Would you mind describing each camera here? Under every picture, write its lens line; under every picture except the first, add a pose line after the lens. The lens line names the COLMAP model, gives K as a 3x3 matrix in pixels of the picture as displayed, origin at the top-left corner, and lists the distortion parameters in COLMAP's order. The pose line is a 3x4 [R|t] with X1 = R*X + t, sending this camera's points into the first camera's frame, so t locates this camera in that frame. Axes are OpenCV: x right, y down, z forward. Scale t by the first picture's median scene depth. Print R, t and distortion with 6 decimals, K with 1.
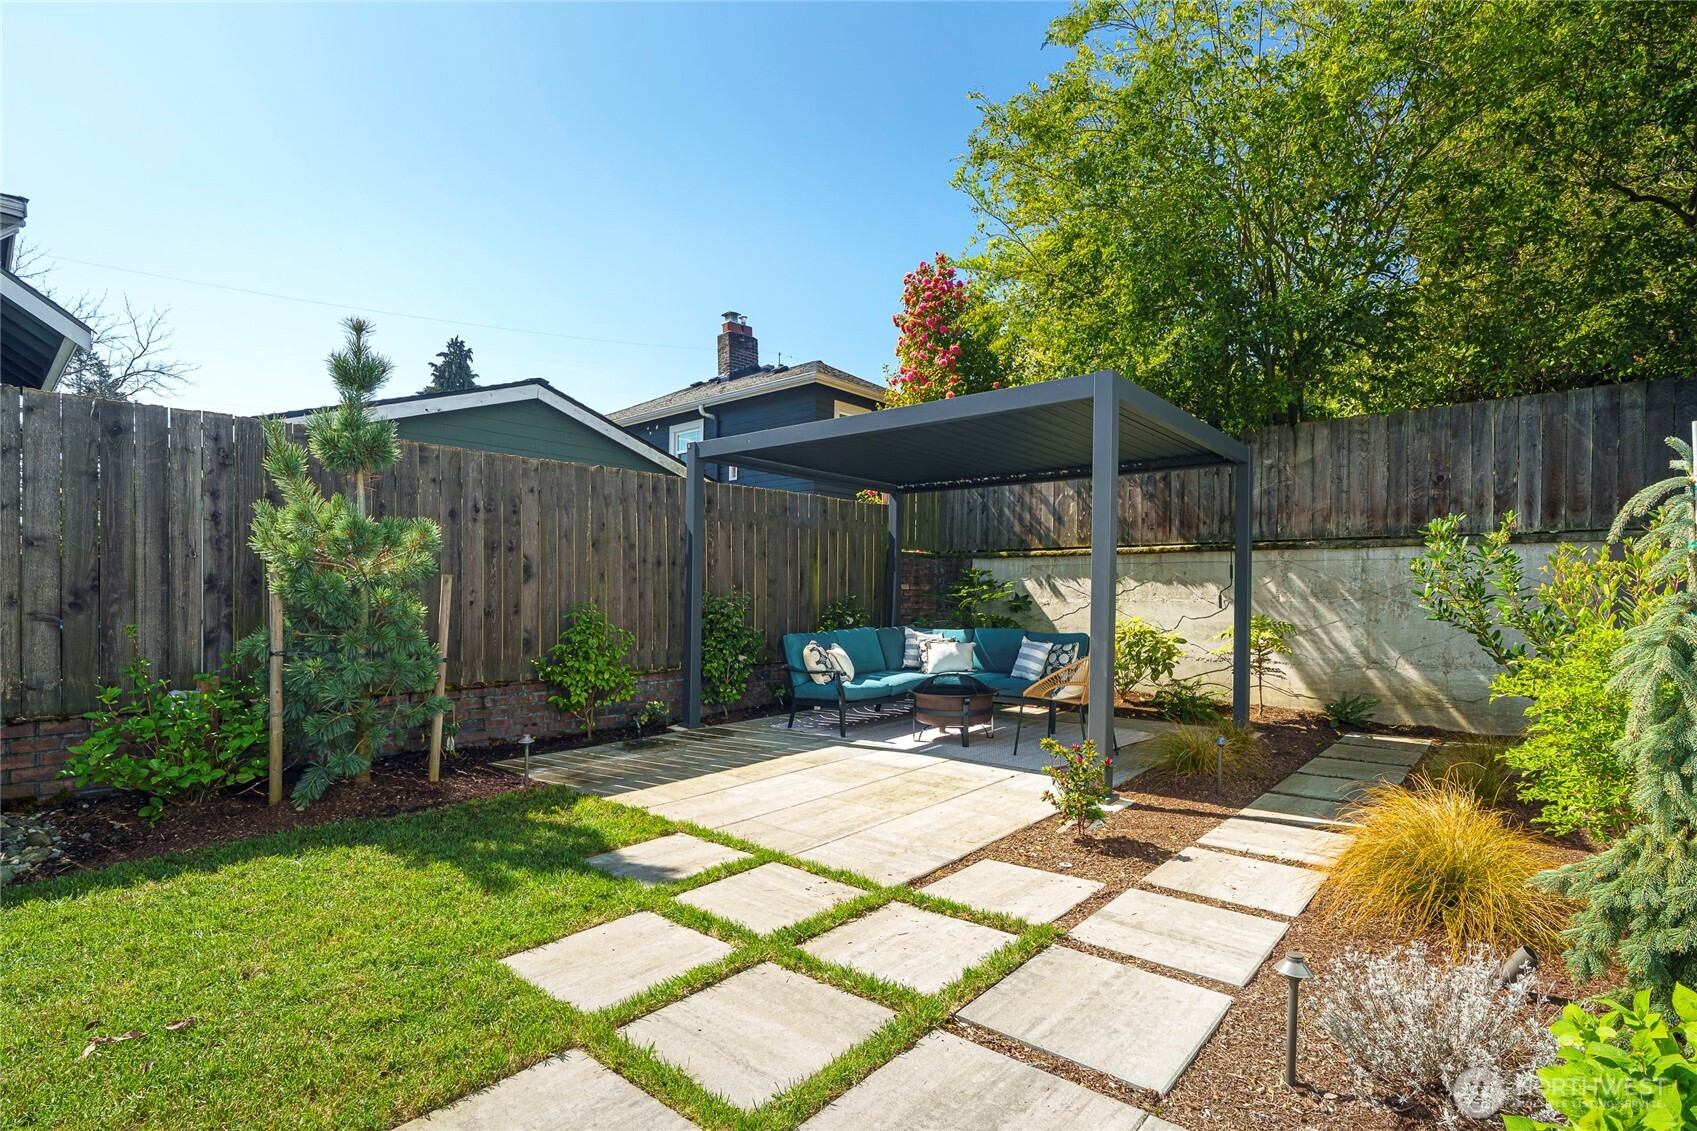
lens RADIAL K [[822.7, 0, 853.6], [0, 822.7, 590.9], [0, 0, 1]] dist [-0.000496, 0.000029]
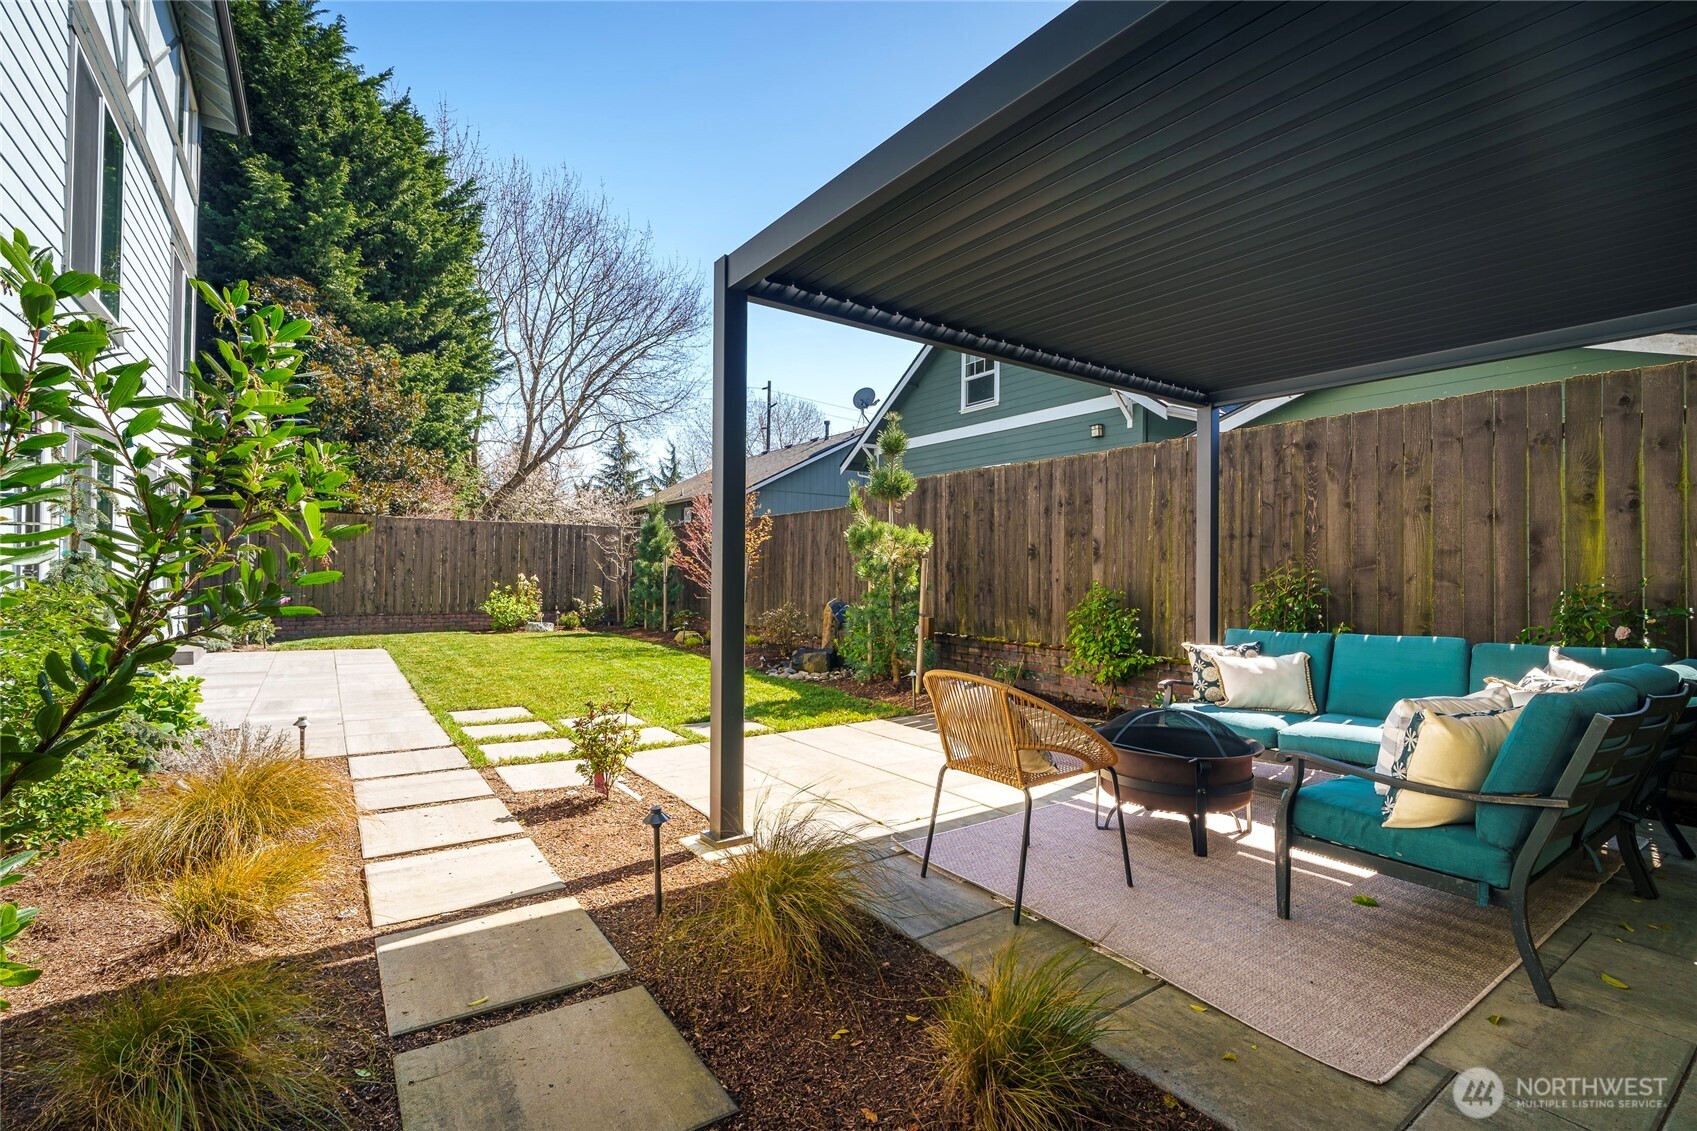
lens RADIAL K [[759.7, 0, 848.5], [0, 759.7, 565.5], [0, 0, 1]] dist [-0.002615, -0.000289]
pose [[-0.270896, -0.018084, -0.962439, 0.622337], [-0.010124, 0.999822, -0.015937, 0.011665], [0.962555, 0.005427, -0.271031, 0.866592]]
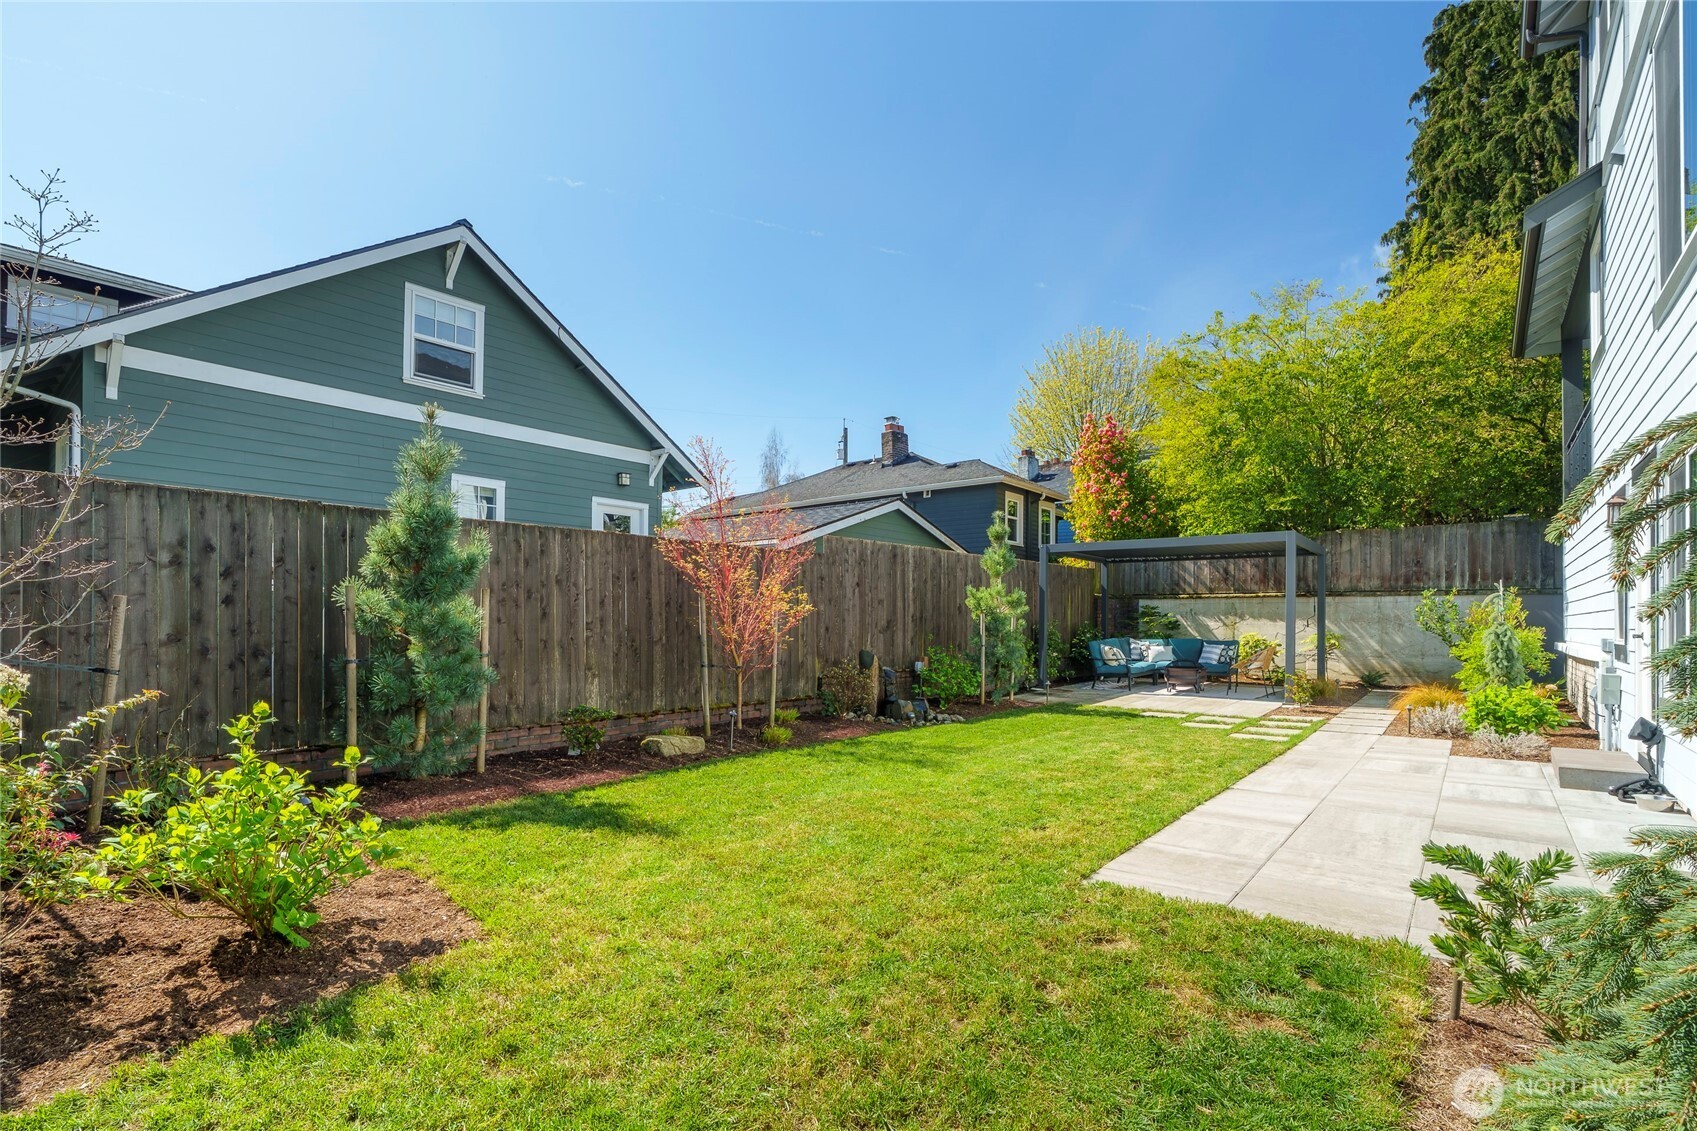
lens RADIAL K [[772.8, 0, 846.7], [0, 772.8, 607.5], [0, 0, 1]] dist [0.001733, 0.000227]
pose [[0.999894, -0.003485, 0.014107, -0.696943], [0.003625, 0.999944, -0.009911, -0.011752], [-0.014072, 0.009961, 0.999851, -0.853070]]
